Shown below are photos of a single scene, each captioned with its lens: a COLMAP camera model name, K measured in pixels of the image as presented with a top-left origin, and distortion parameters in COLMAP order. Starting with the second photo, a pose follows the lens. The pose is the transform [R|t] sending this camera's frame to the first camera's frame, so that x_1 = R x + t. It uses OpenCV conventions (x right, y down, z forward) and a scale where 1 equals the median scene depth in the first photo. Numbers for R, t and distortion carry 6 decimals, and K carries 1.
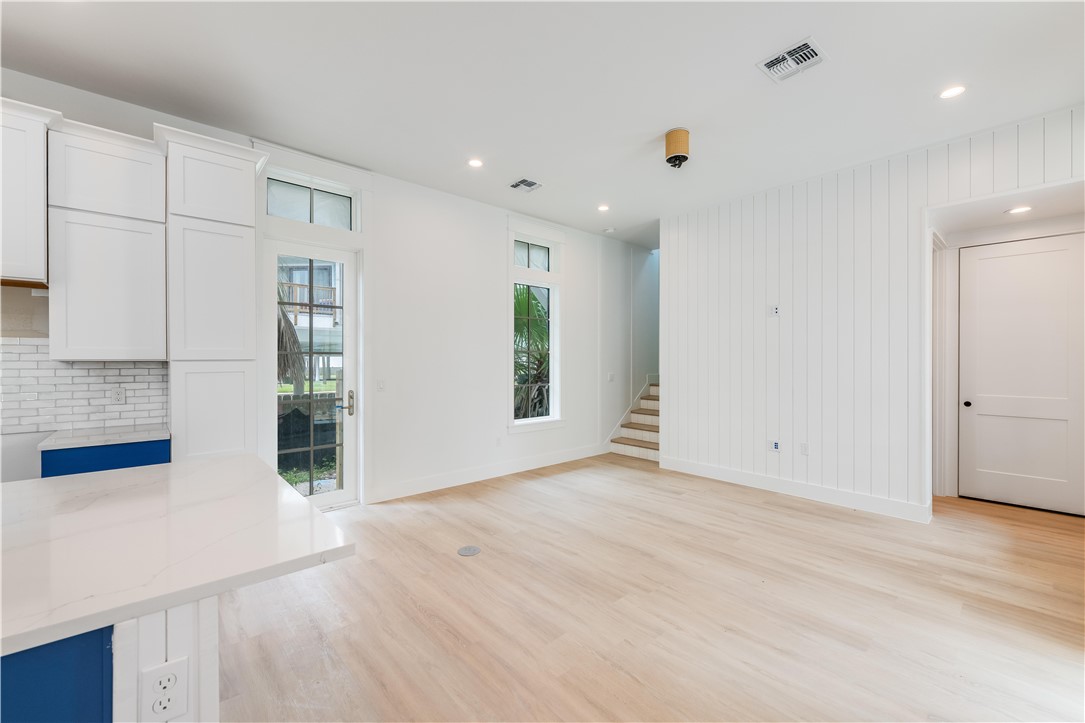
lens RADIAL K [[439.9, 0, 542.5], [0, 439.9, 361.5], [0, 0, 1]] dist [-0.001434, -0.000098]
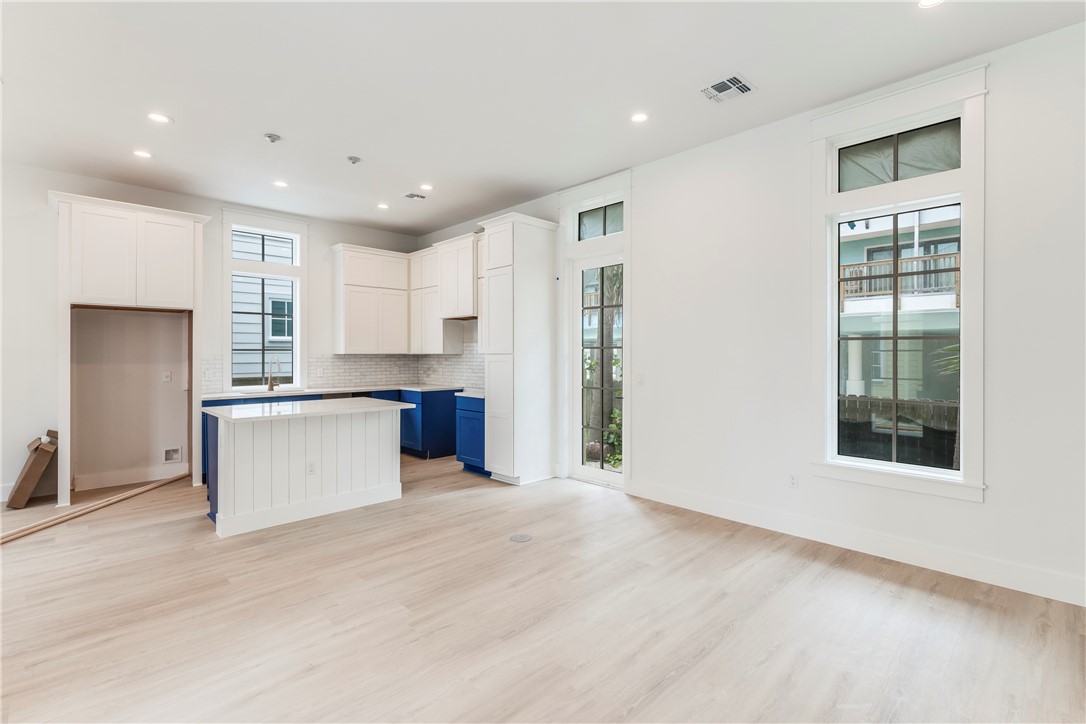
lens RADIAL K [[495.7, 0, 542.5], [0, 495.7, 356.0], [0, 0, 1]] dist [0.001119, 0.000081]
pose [[0.048355, 0.005917, -0.998813, 1.019433], [-0.002625, 0.999980, 0.005797, -0.005655], [0.998827, 0.002342, 0.048369, 1.010750]]
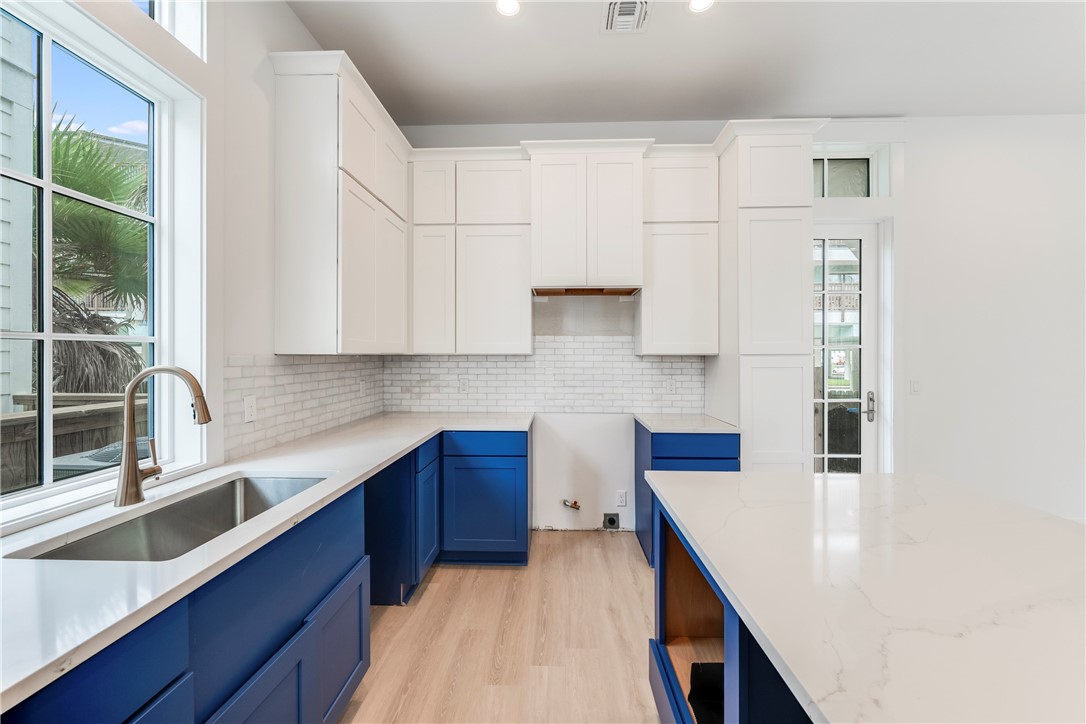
lens RADIAL K [[433.3, 0, 542.9], [0, 433.3, 356.1], [0, 0, 1]] dist [-0.000878, -0.000046]
pose [[0.722711, 0.005413, -0.691129, -0.440235], [-0.004686, 0.999985, 0.002931, -0.000391], [0.691134, 0.001121, 0.722726, -0.018832]]
